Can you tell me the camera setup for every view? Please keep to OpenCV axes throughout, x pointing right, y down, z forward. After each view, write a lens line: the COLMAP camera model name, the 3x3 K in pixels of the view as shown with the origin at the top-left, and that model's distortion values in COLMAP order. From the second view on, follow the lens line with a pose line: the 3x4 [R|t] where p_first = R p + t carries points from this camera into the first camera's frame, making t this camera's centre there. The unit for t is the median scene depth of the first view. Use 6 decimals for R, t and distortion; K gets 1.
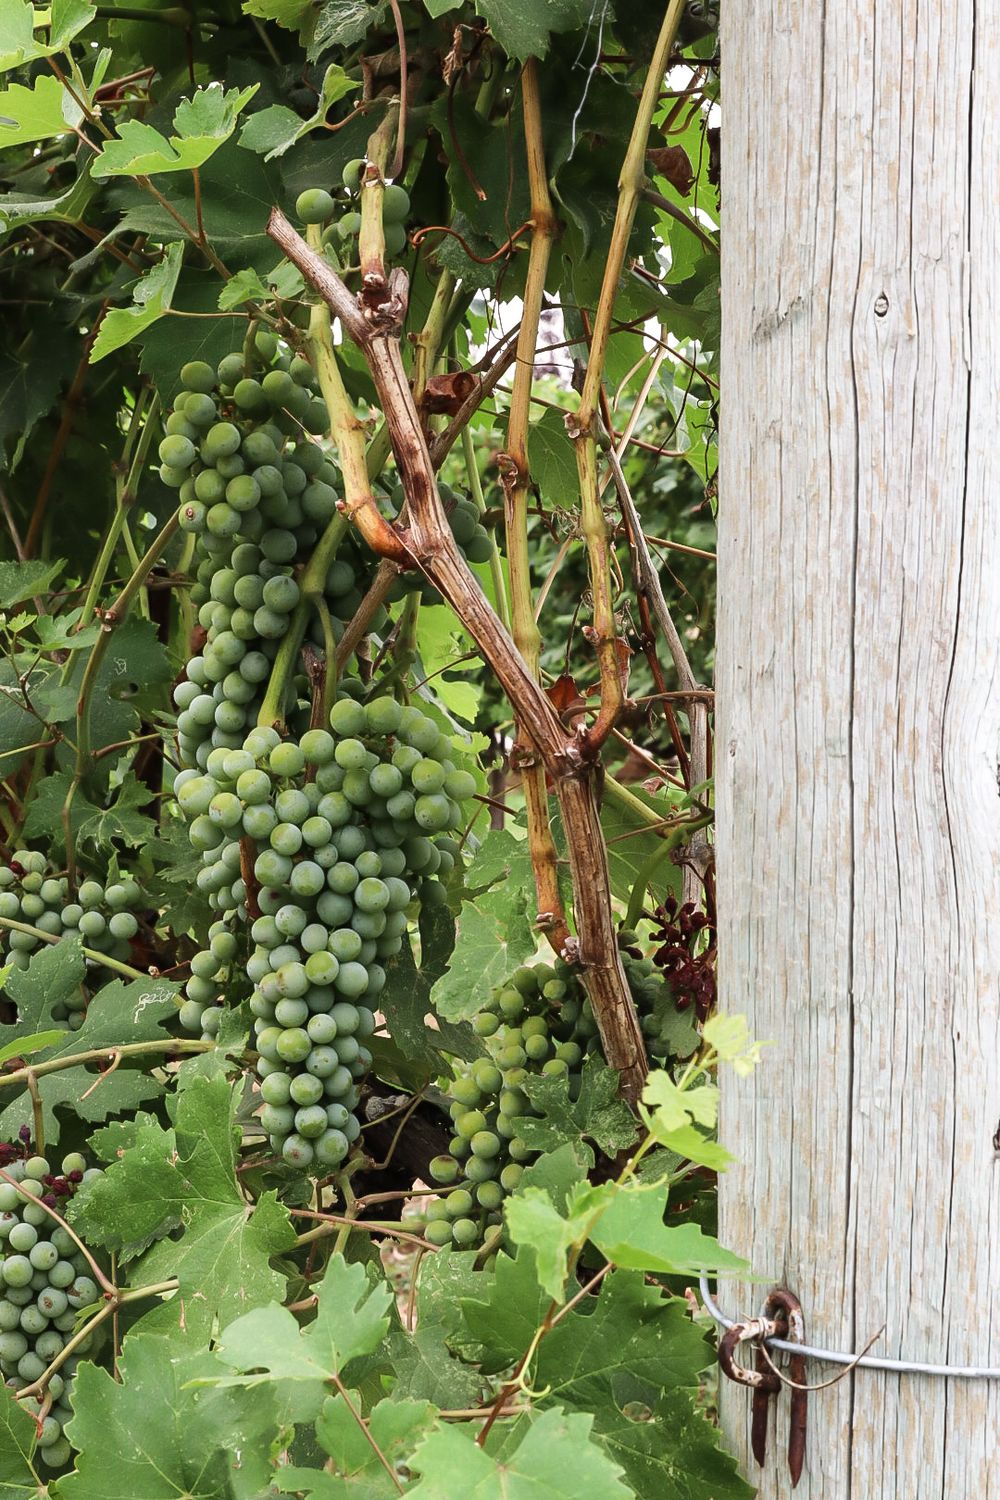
lens RADIAL K [[2444.0, 0, 500.0], [0, 2444.0, 750.0], [0, 0, 1]] dist [0.001245, 0.000996]
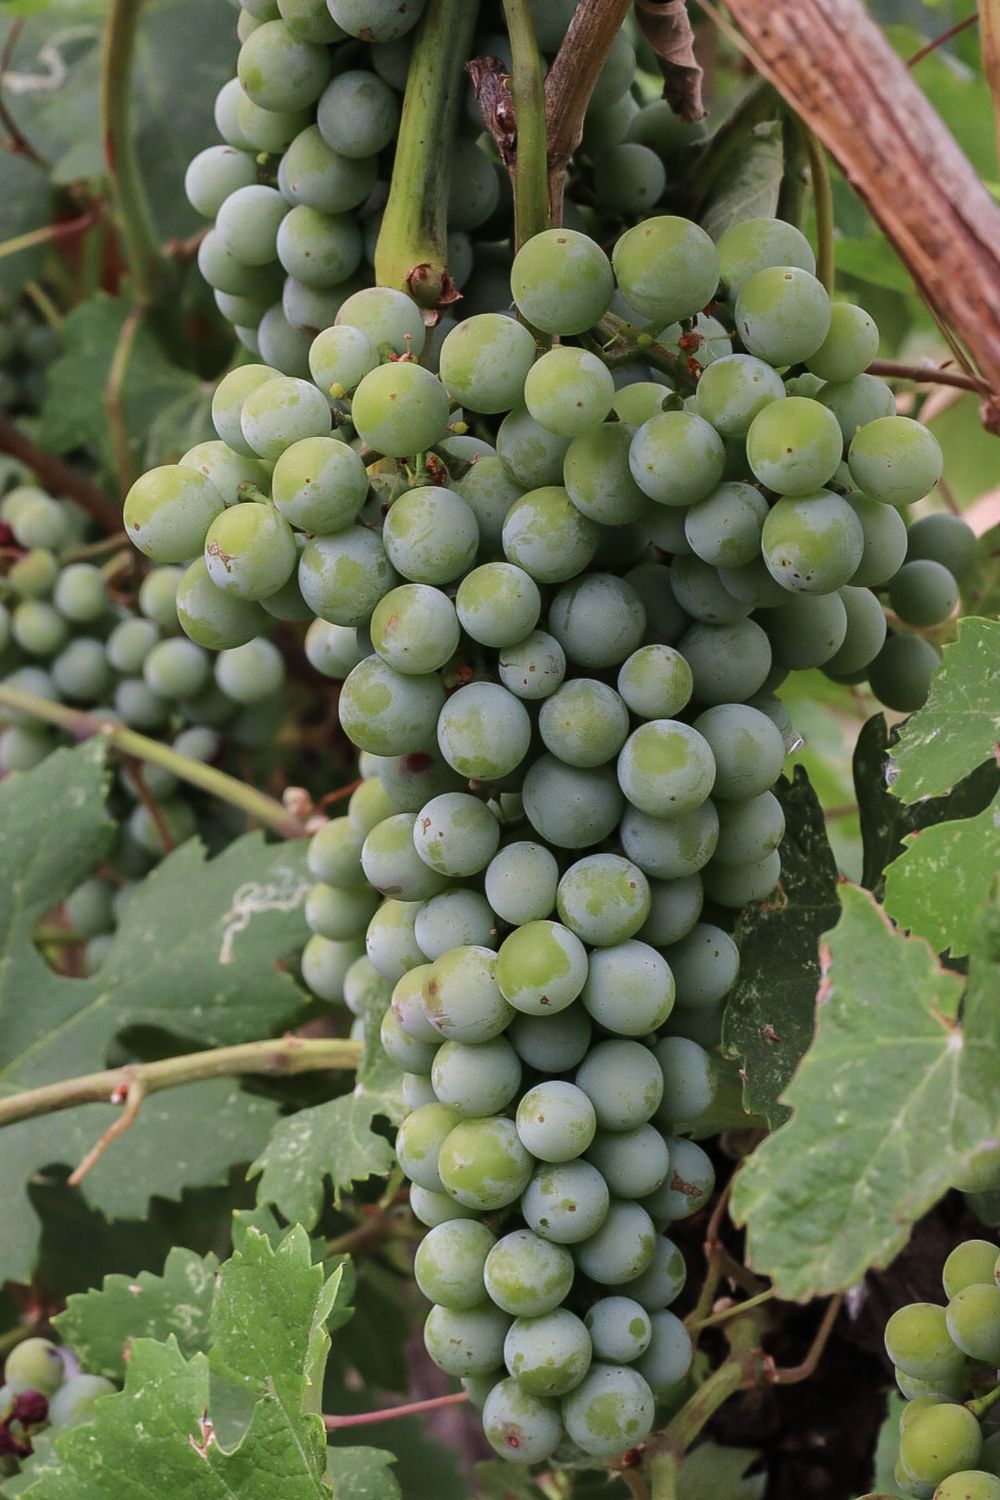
lens RADIAL K [[3975.3, 0, 500.0], [0, 3975.3, 750.0], [0, 0, 1]] dist [0.079577, 0.688129]
pose [[0.970795, -0.014003, -0.239501, 0.063773], [0.064569, 0.976710, 0.204619, -0.064305], [0.231058, -0.214108, 0.949089, 0.439876]]
